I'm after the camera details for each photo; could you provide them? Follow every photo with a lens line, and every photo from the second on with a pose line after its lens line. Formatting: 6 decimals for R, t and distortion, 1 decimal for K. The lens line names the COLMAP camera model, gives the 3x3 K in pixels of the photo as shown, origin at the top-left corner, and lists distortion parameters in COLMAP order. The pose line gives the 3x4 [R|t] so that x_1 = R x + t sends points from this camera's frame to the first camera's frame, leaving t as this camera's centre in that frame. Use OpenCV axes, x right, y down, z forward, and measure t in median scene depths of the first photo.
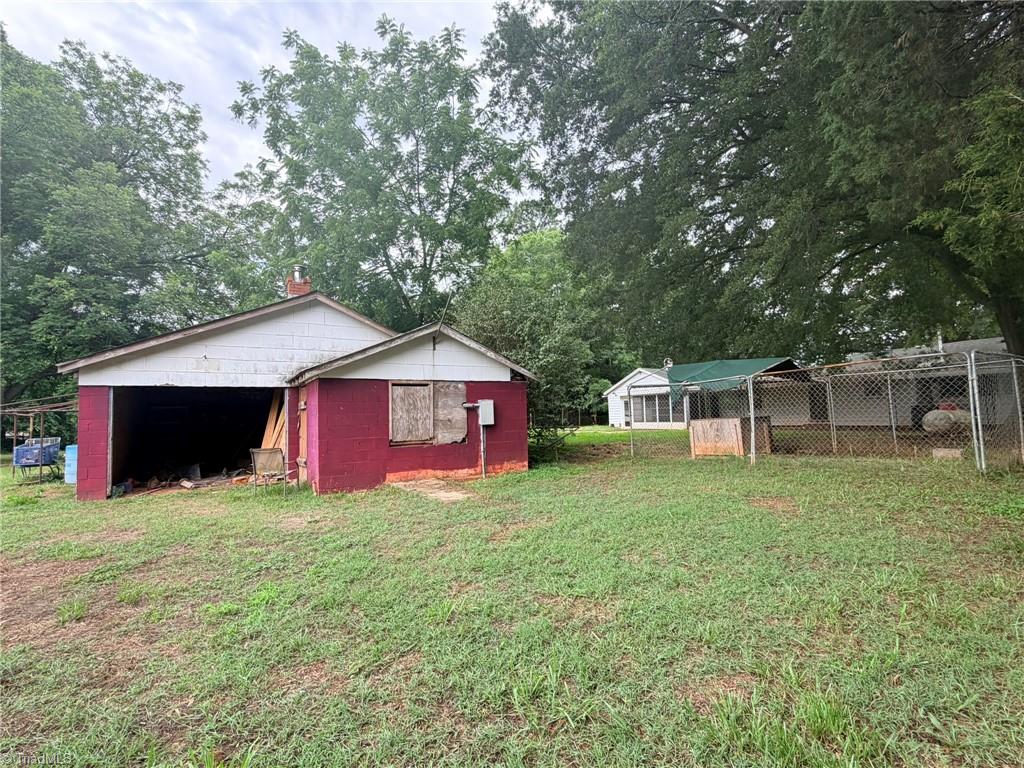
lens RADIAL K [[480.2, 0, 510.8], [0, 480.2, 385.4], [0, 0, 1]] dist [0.006004, -0.000382]
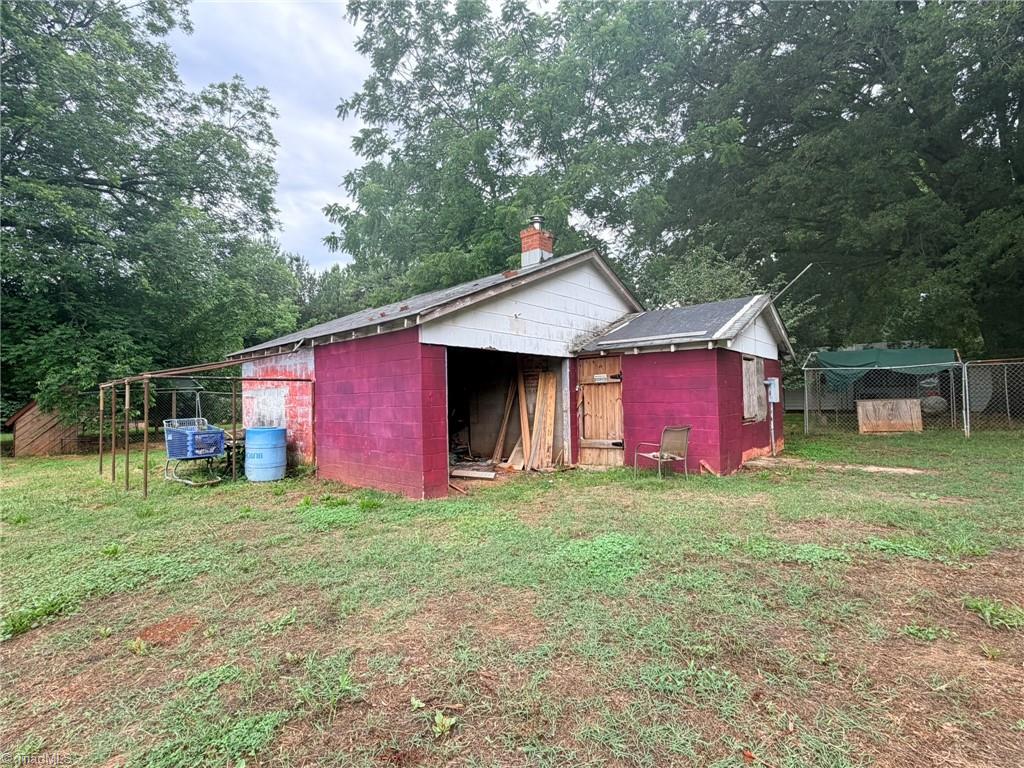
lens RADIAL K [[480.2, 0, 512.4], [0, 480.2, 381.2], [0, 0, 1]] dist [0.006004, -0.000382]
pose [[0.954137, 0.022698, 0.298510, -0.834657], [-0.028203, 0.999502, 0.014147, 0.038400], [-0.298040, -0.021917, 0.954302, 0.200746]]
